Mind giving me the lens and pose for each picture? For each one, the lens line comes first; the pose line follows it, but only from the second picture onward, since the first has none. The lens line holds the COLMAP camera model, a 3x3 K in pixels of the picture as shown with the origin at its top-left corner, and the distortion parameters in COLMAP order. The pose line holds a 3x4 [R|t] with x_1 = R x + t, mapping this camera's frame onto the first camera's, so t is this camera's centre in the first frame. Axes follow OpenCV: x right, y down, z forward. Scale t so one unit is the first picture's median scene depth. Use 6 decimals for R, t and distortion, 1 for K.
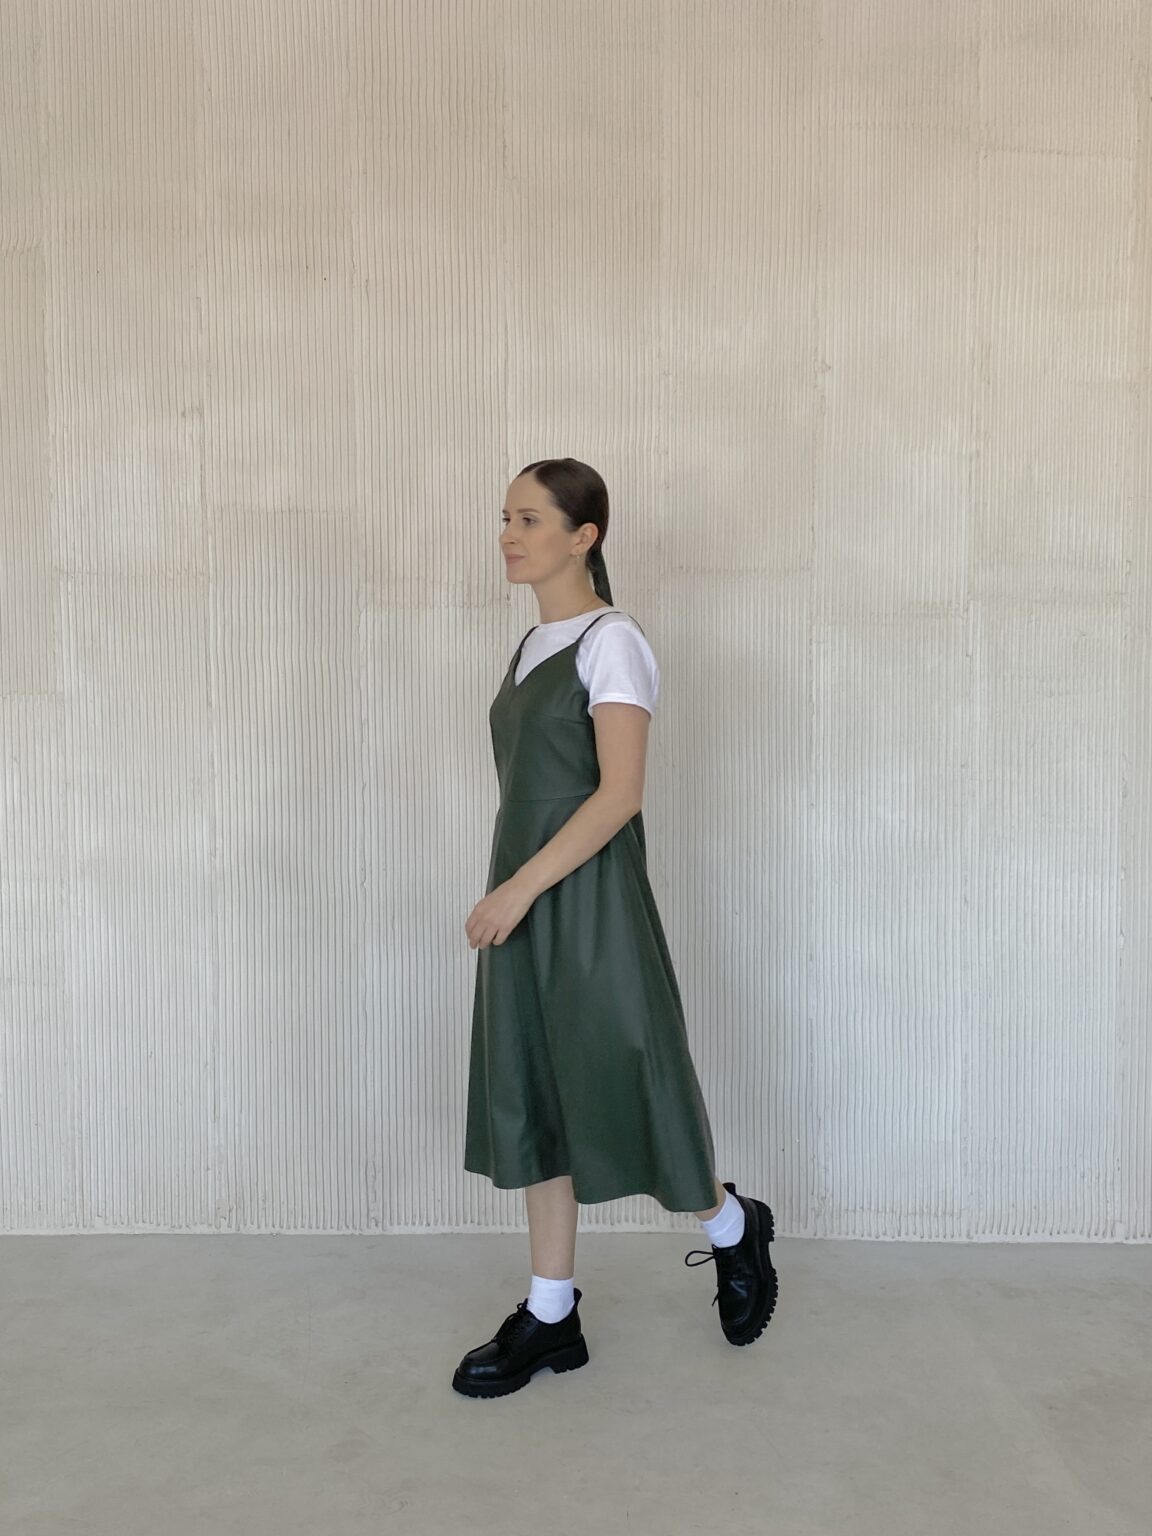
lens RADIAL K [[1754.0, 0, 545.2], [0, 1754.0, 721.9], [0, 0, 1]] dist [0.007537, 0.000000]
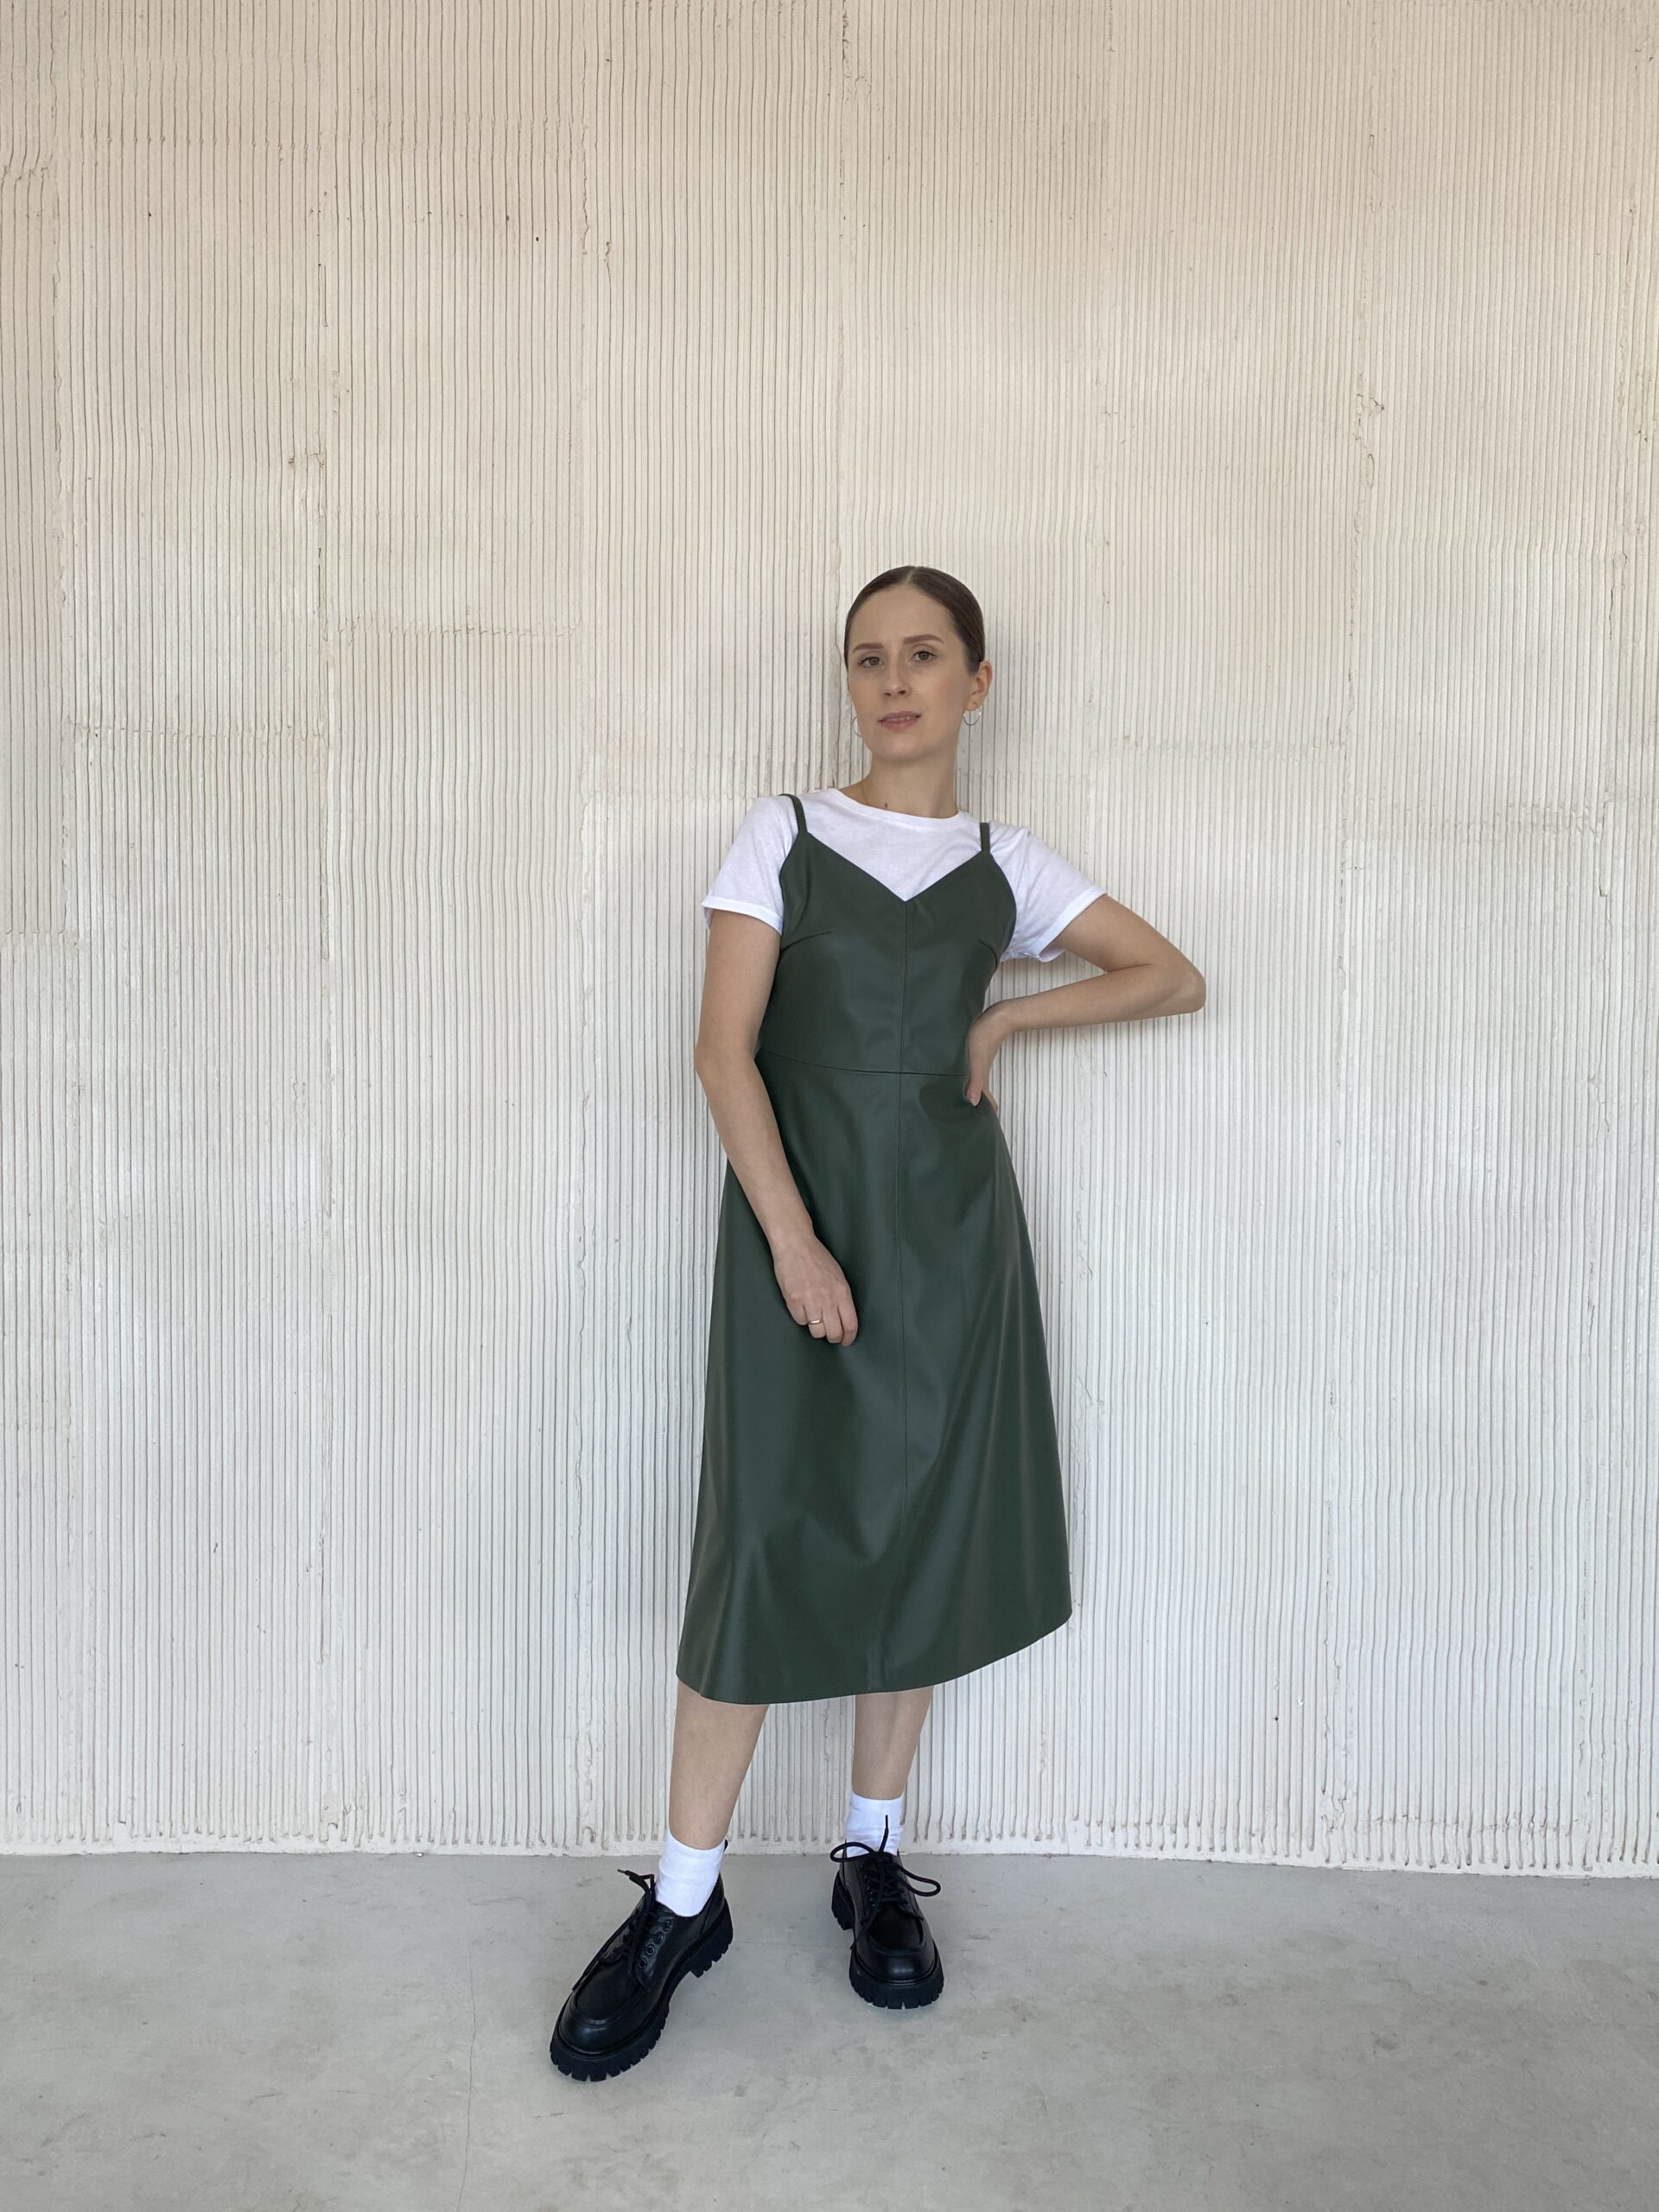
lens RADIAL K [[1860.1, 0, 820.1], [0, 1860.1, 1062.3], [0, 0, 1]] dist [-0.008956, -0.001473]
pose [[0.999390, 0.016803, 0.030611, -0.043431], [-0.016097, 0.999602, -0.023186, 0.037677], [-0.030988, 0.022679, 0.999262, 0.369877]]
